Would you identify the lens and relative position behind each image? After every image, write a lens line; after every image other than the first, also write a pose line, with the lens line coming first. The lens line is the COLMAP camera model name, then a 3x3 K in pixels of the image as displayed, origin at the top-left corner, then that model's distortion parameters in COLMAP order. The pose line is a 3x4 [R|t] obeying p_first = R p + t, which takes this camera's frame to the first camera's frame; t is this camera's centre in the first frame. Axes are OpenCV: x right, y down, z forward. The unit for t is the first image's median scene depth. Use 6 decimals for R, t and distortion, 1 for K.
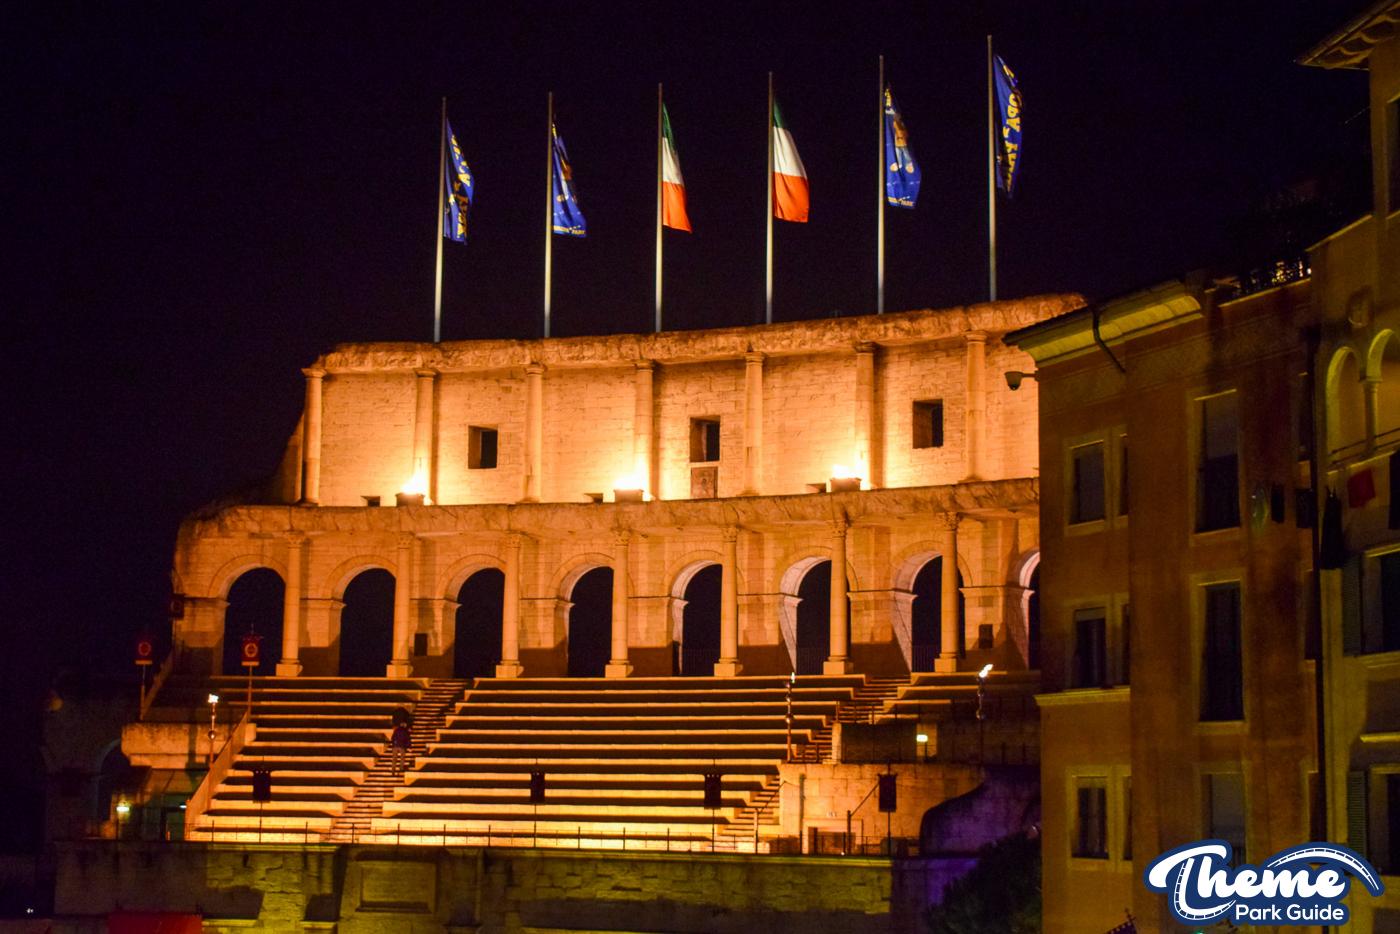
lens RADIAL K [[2247.7, 0, 700.0], [0, 2247.7, 467.0], [0, 0, 1]] dist [-0.013067, -0.002407]
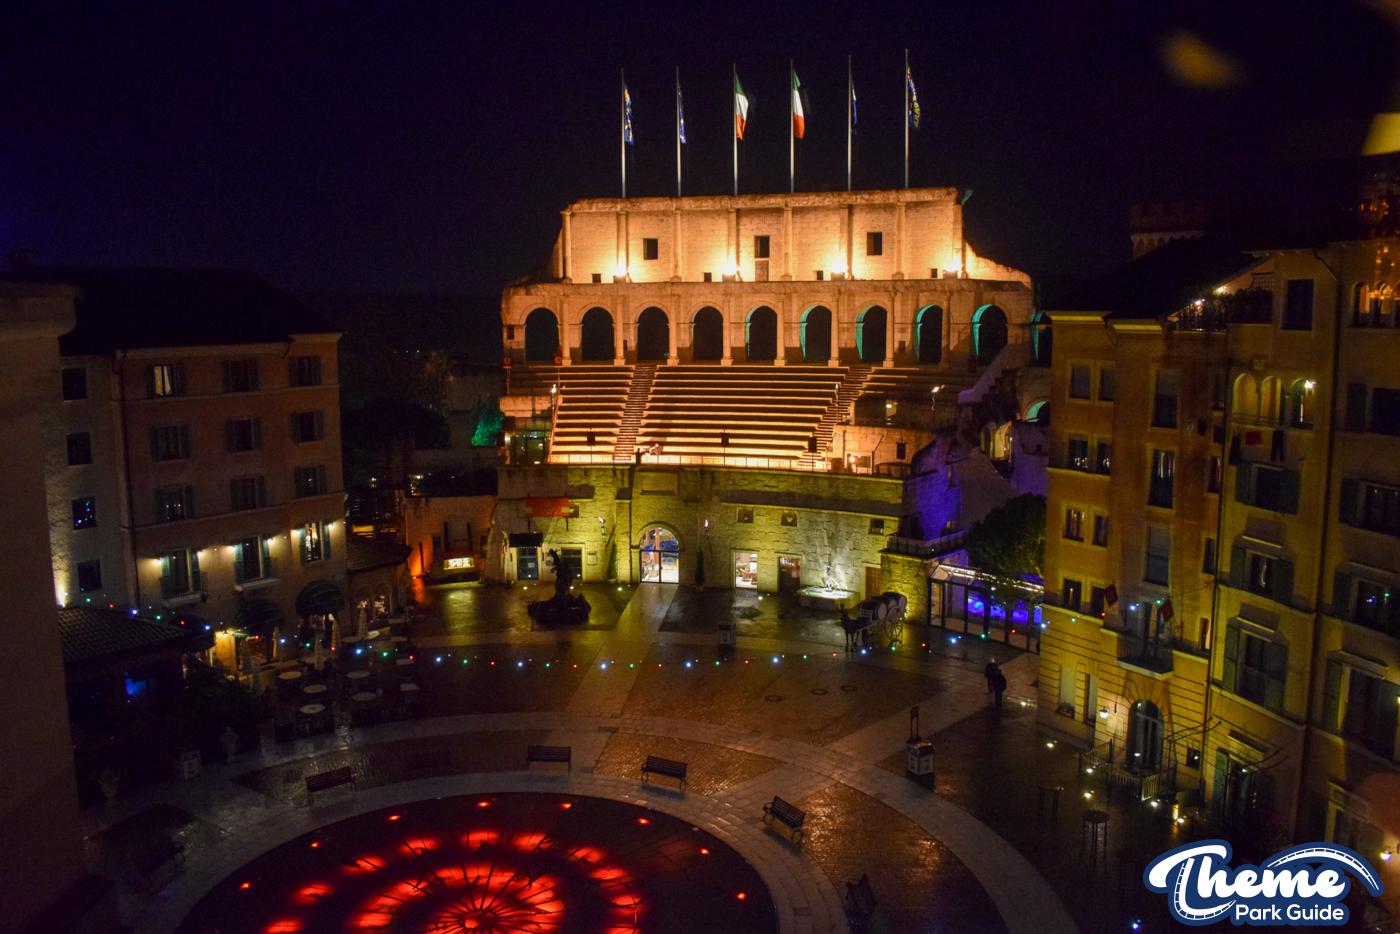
lens RADIAL K [[1107.4, 0, 701.3], [0, 1107.4, 460.7], [0, 0, 1]] dist [-0.091253, 0.001735]
pose [[0.995772, -0.031696, 0.086219, -0.163471], [0.006163, 0.959522, 0.281566, -0.121856], [-0.091653, -0.279844, 0.955660, -0.026866]]
